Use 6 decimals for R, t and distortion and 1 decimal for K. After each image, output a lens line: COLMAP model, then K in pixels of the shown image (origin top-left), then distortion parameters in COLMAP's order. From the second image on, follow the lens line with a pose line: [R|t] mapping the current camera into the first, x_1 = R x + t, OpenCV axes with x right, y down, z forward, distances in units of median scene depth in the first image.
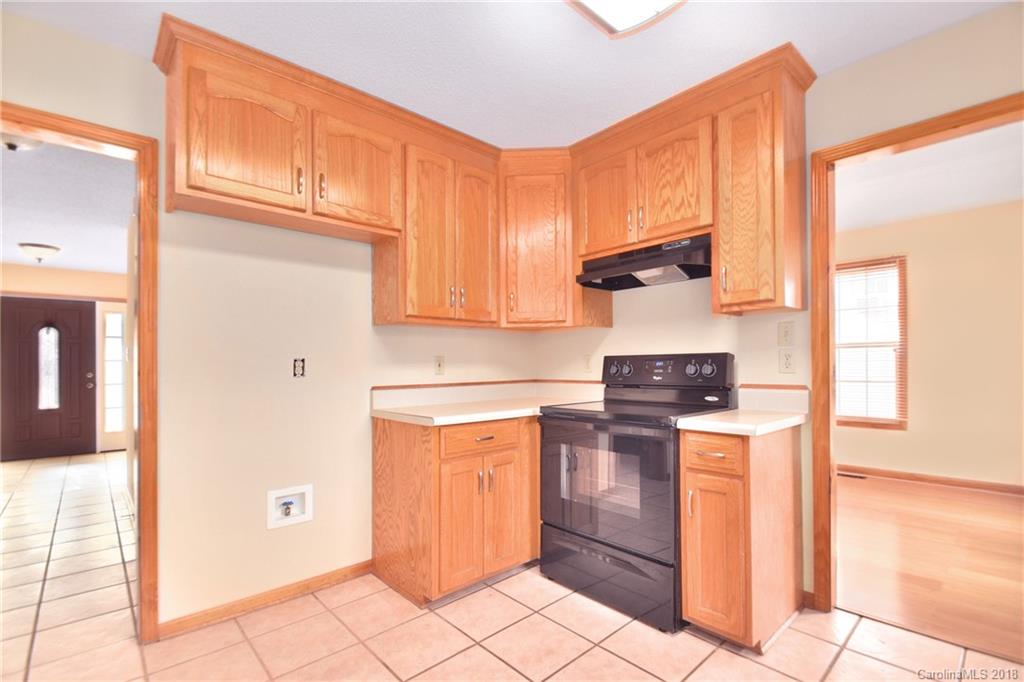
lens RADIAL K [[459.2, 0, 507.0], [0, 459.2, 364.9], [0, 0, 1]] dist [0.013025, -0.017816]
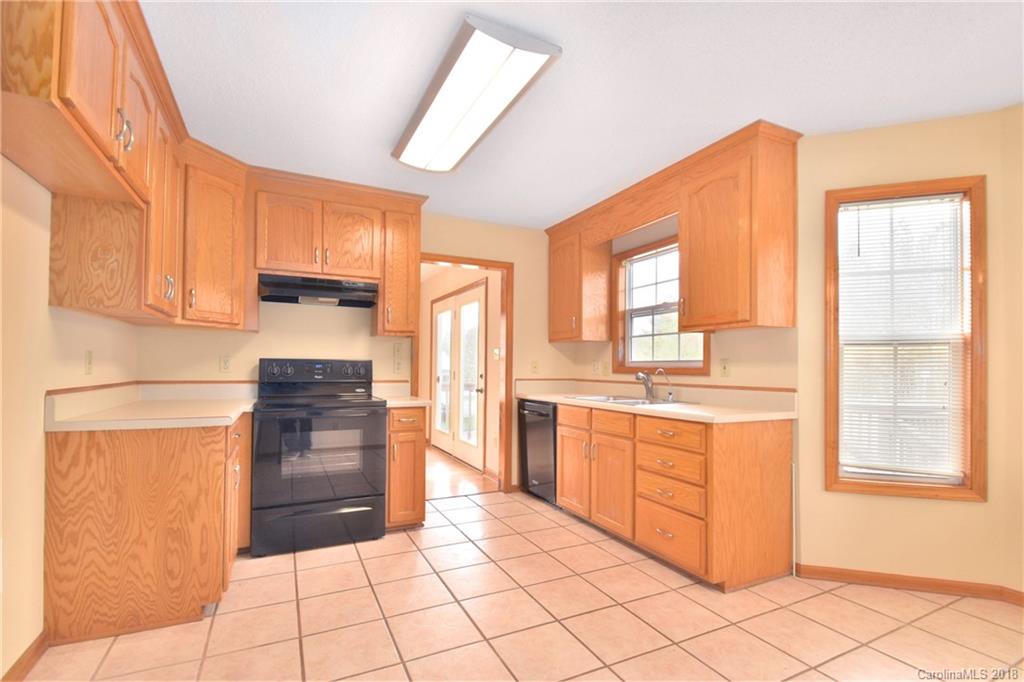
lens RADIAL K [[459.2, 0, 507.0], [0, 459.2, 364.9], [0, 0, 1]] dist [0.013025, -0.017816]
pose [[0.285581, 0.019439, 0.958157, -0.899646], [-0.012589, 0.999784, -0.016531, 0.011012], [-0.958272, -0.007341, 0.285764, 0.125653]]
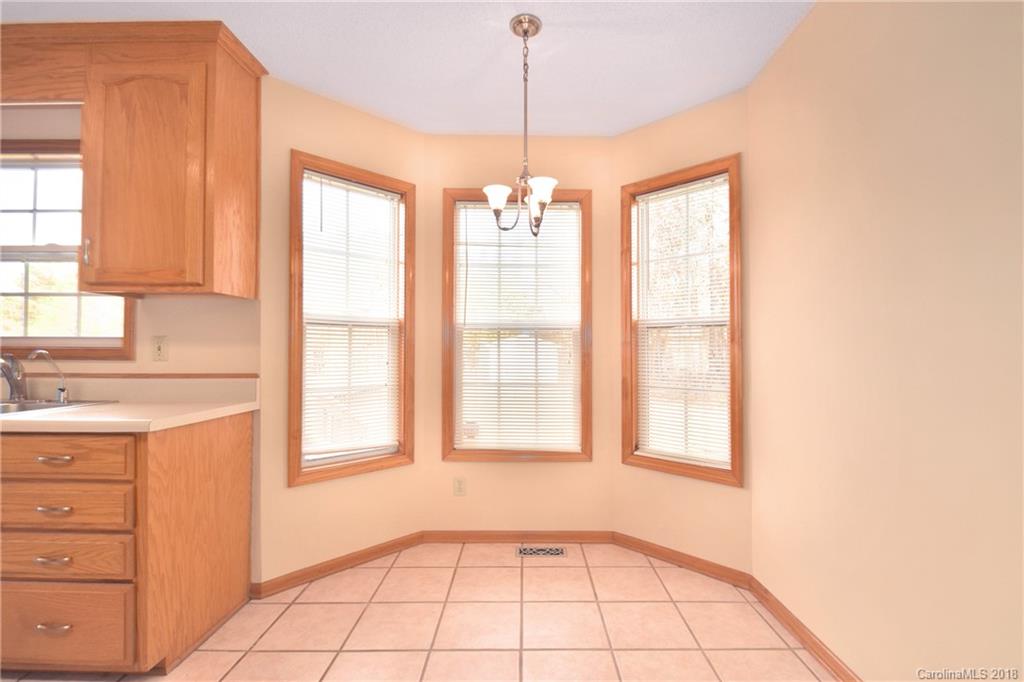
lens RADIAL K [[474.5, 0, 513.8], [0, 474.5, 345.9], [0, 0, 1]] dist [0.016532, -0.019487]
pose [[-0.735731, 0.017988, 0.677035, -0.649877], [0.003329, 0.999731, -0.022945, 0.009102], [-0.677266, -0.014627, -0.735593, 0.130935]]
